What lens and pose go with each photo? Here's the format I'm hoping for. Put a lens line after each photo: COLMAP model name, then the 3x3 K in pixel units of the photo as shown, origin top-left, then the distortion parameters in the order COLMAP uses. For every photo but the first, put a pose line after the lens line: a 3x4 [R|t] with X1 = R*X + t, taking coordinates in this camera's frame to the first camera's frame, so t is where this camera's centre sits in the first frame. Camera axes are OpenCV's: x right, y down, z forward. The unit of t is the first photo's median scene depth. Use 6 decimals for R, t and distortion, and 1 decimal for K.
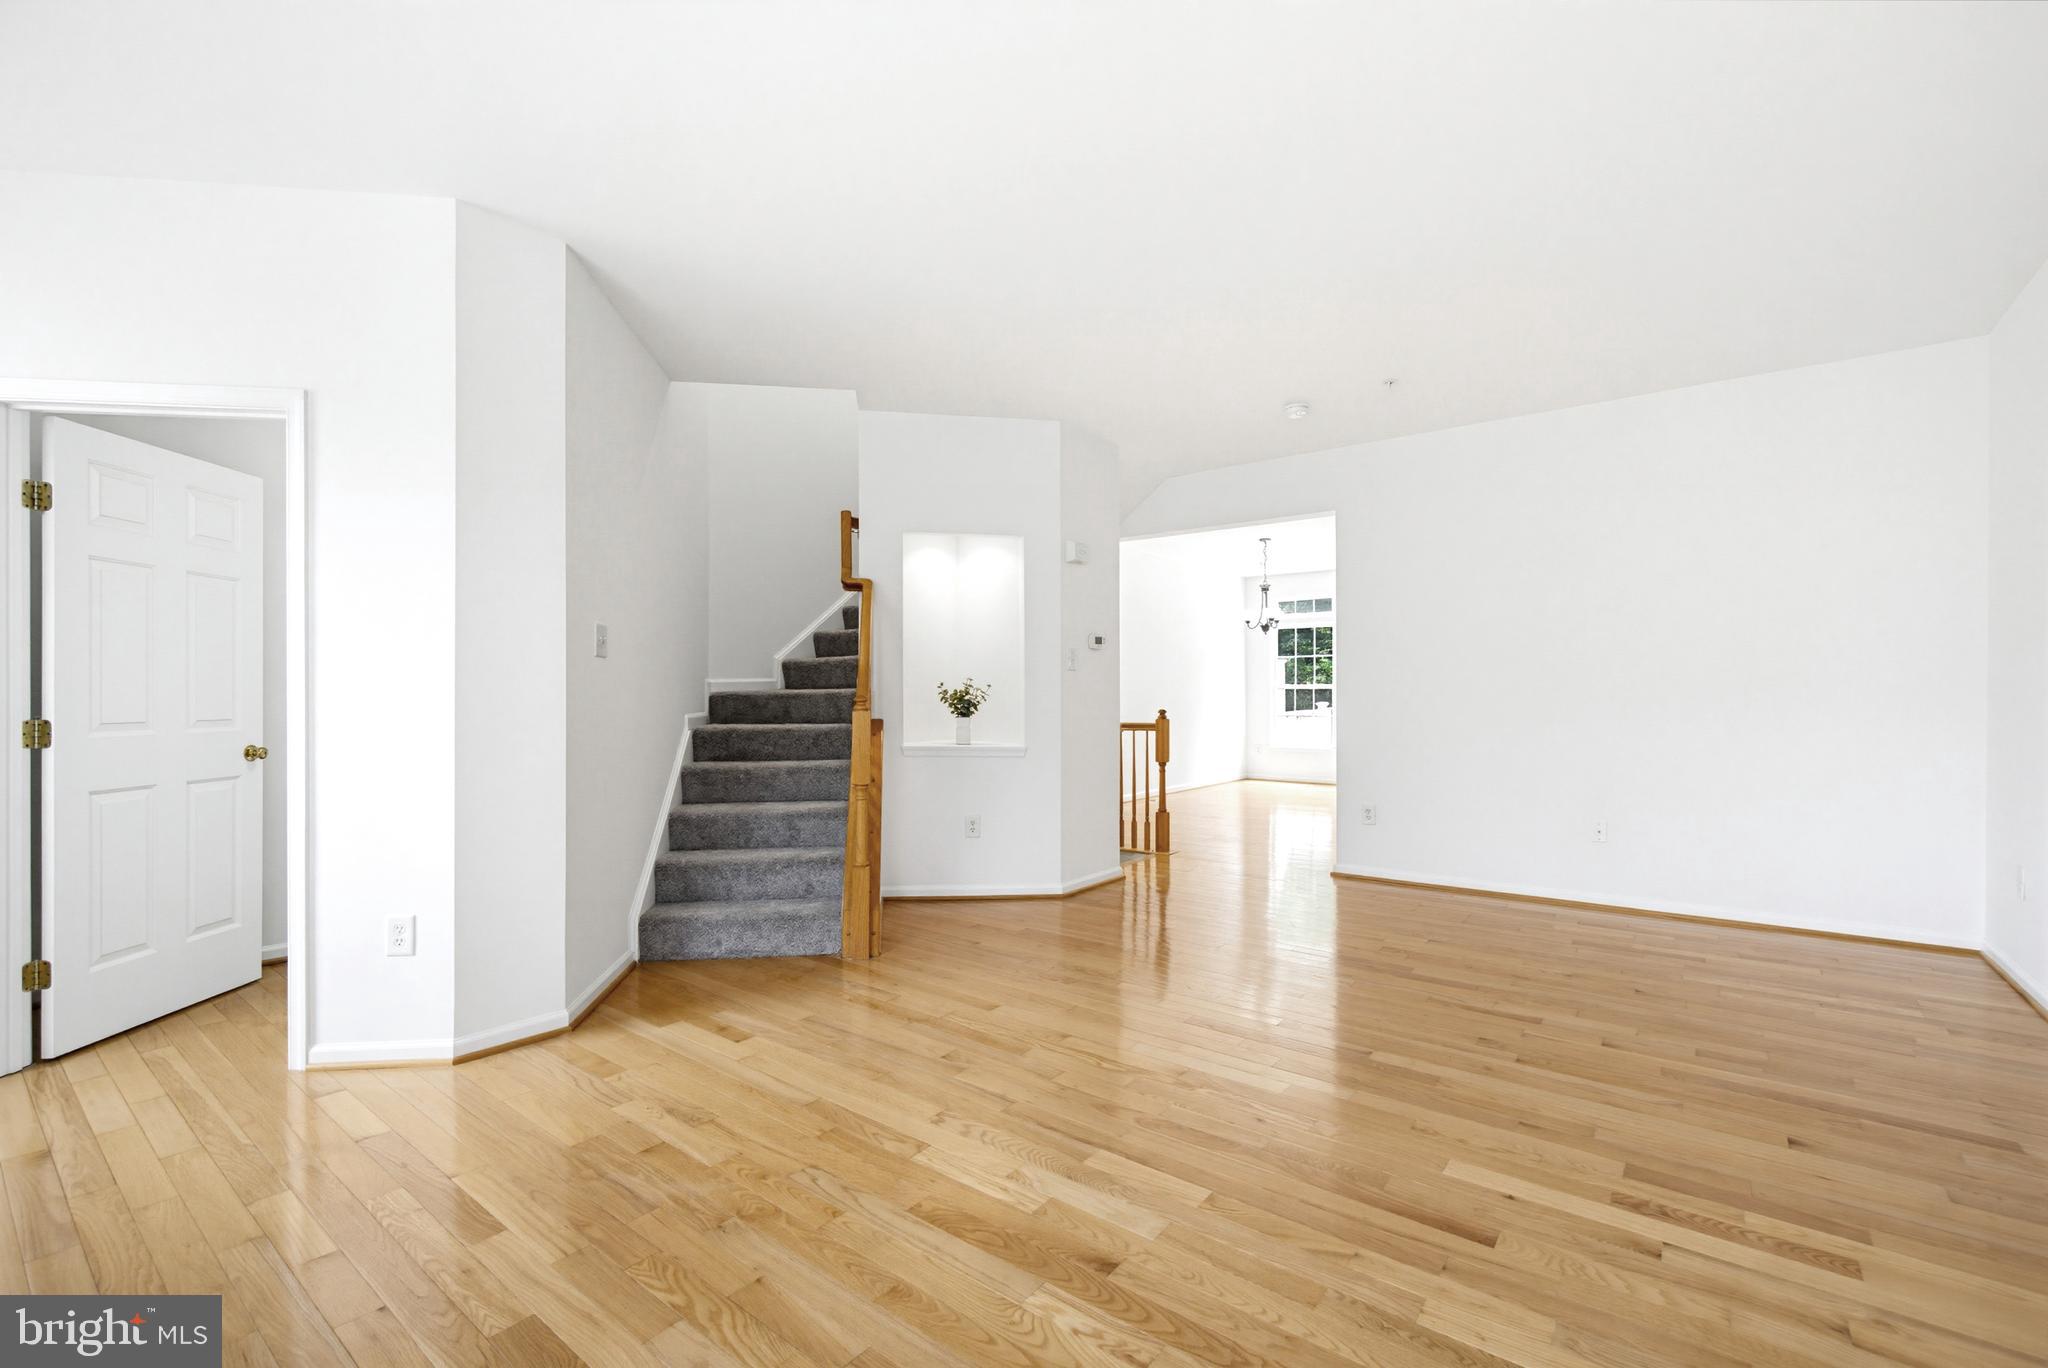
lens RADIAL K [[883.4, 0, 1014.8], [0, 883.4, 690.3], [0, 0, 1]] dist [-0.002964, -0.001060]
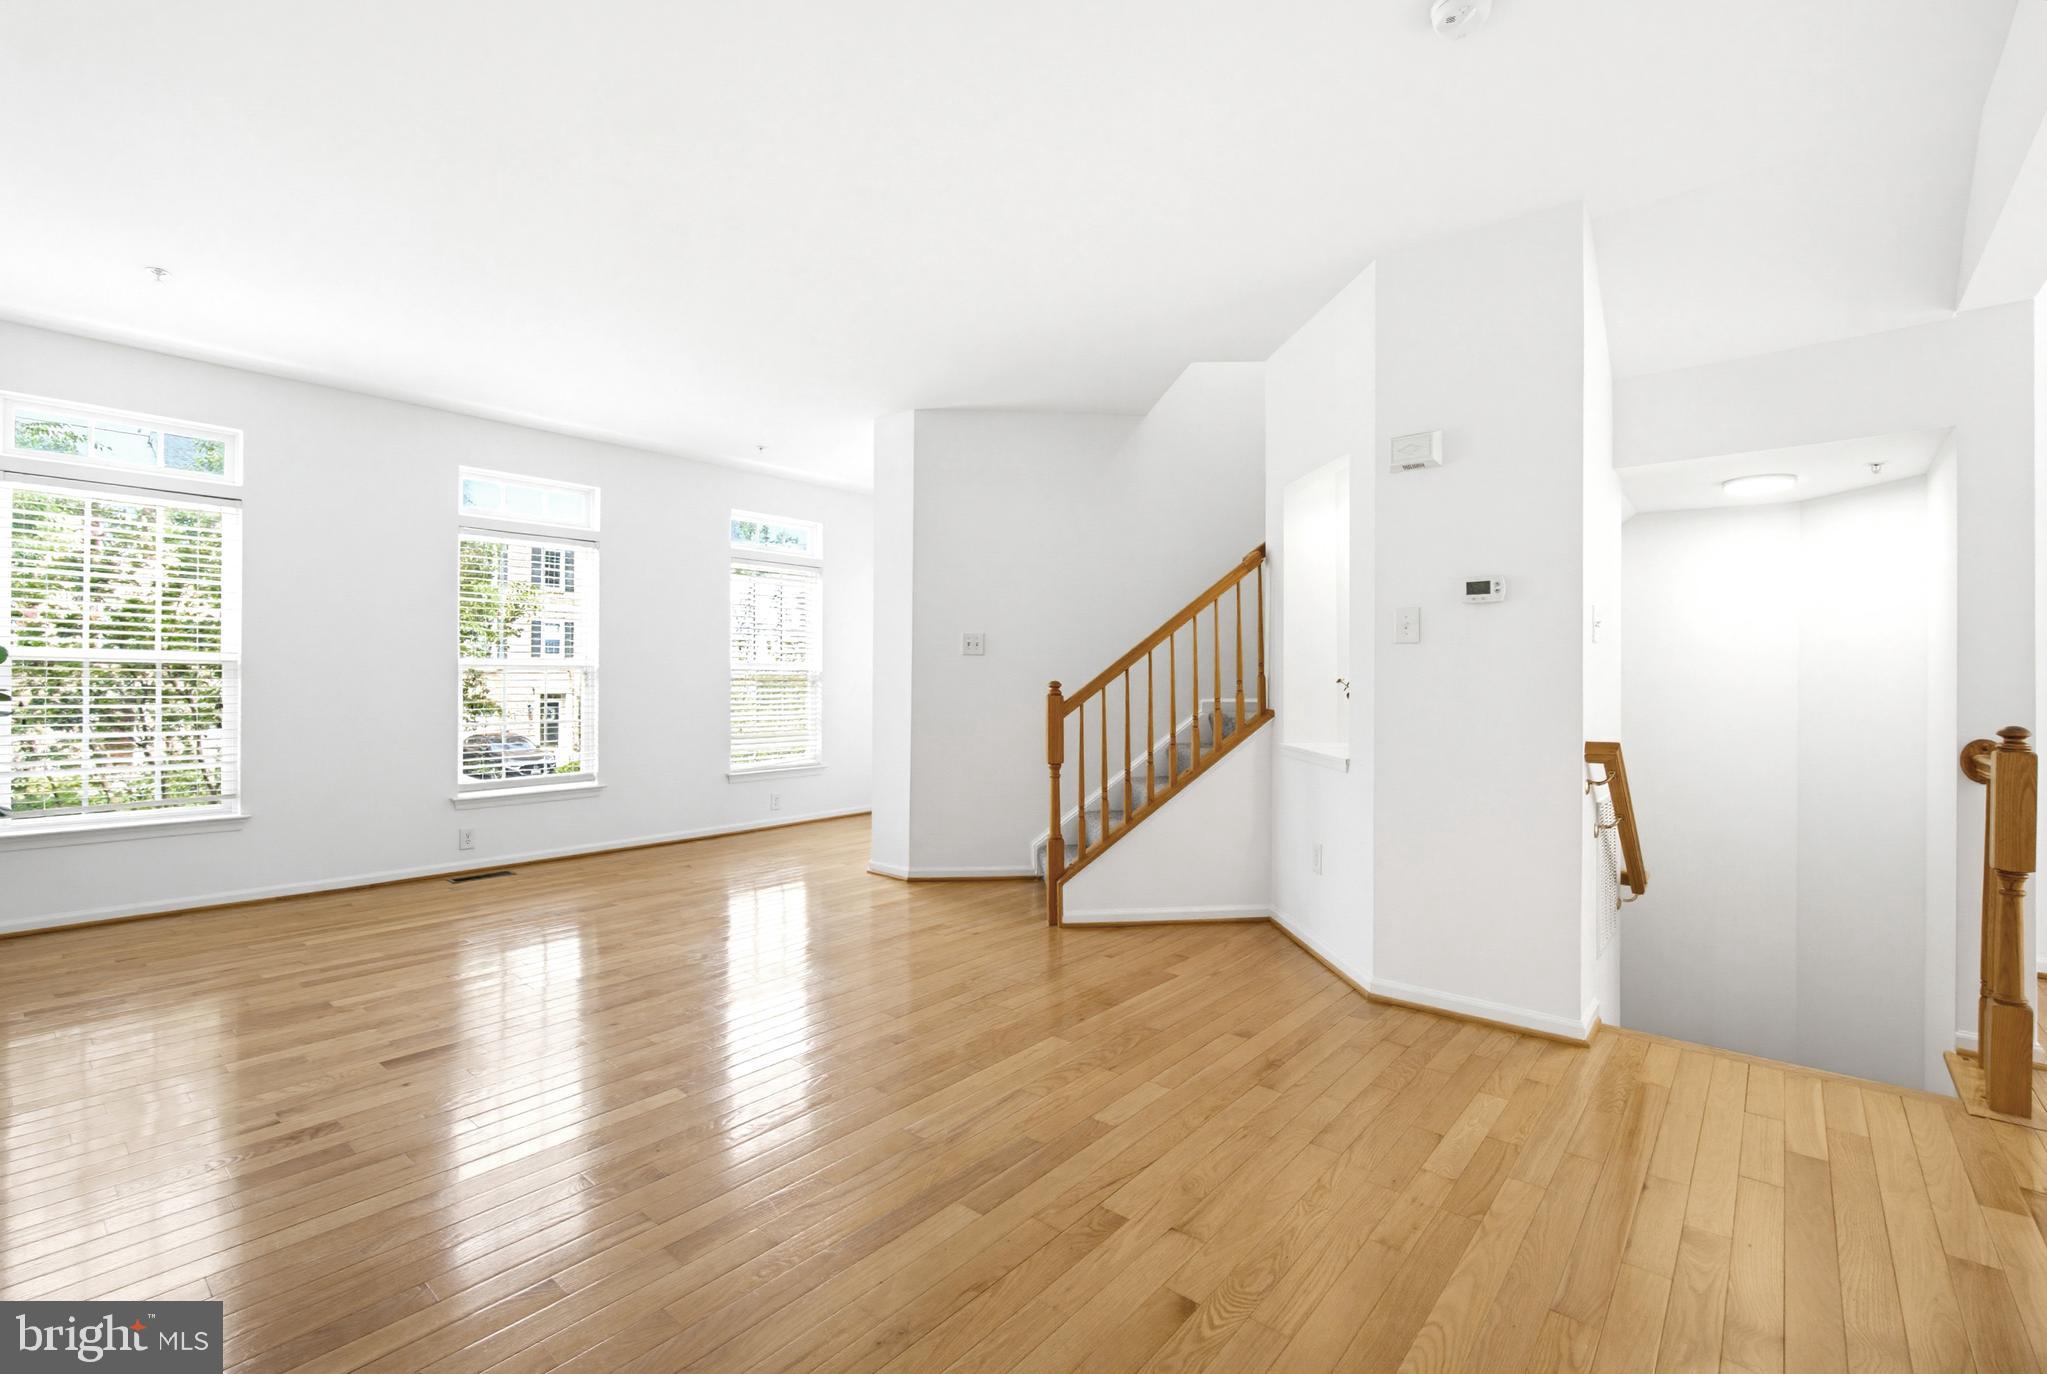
lens RADIAL K [[883.0, 0, 1014.0], [0, 883.0, 684.3], [0, 0, 1]] dist [-0.002964, -0.001060]
pose [[-0.049645, 0.006162, -0.998748, 0.717936], [0.006558, 0.999961, 0.005844, 0.000041], [0.998745, -0.006260, -0.049684, 0.782389]]
